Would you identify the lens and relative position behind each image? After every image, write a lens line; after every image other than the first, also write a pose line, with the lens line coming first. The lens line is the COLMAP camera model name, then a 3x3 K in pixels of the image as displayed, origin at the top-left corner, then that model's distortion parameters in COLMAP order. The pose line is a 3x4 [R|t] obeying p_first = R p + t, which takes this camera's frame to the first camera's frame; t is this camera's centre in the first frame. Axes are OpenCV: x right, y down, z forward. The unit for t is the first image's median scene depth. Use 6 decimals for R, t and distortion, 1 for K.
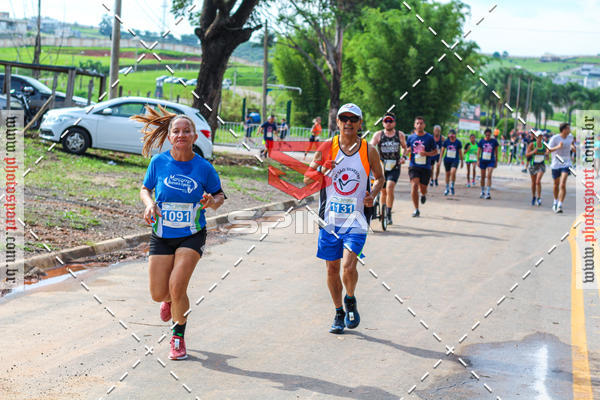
lens RADIAL K [[1376.1, 0, 300.7], [0, 1376.1, 243.6], [0, 0, 1]] dist [-0.051224, -0.430661]
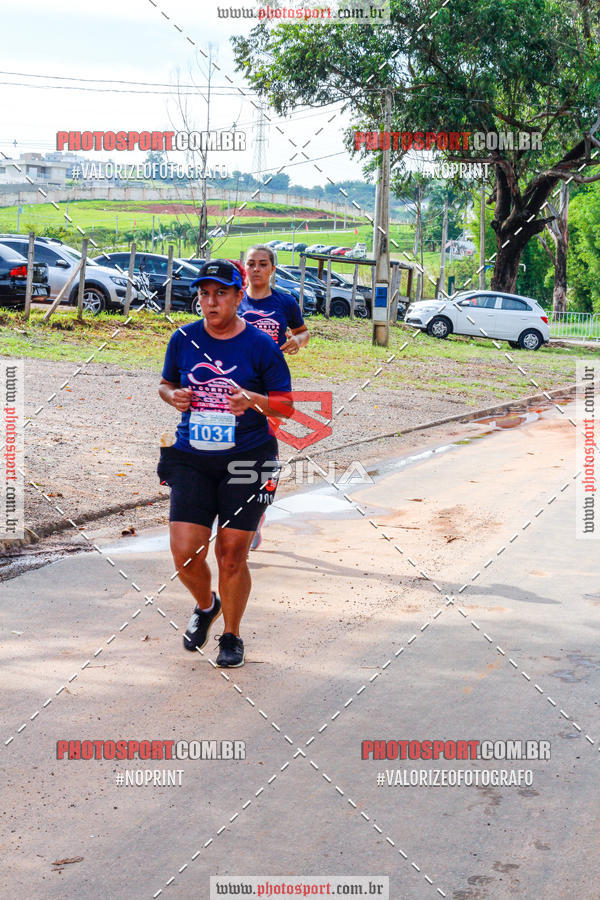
lens RADIAL K [[2071.5, 0, 300.0], [0, 2071.5, 450.0], [0, 0, 1]] dist [-0.080702, -0.191158]
pose [[0.997724, -0.014835, -0.065778, -0.045627], [0.013772, 0.999767, -0.016596, 0.016911], [0.066009, 0.015653, 0.997696, -0.227038]]
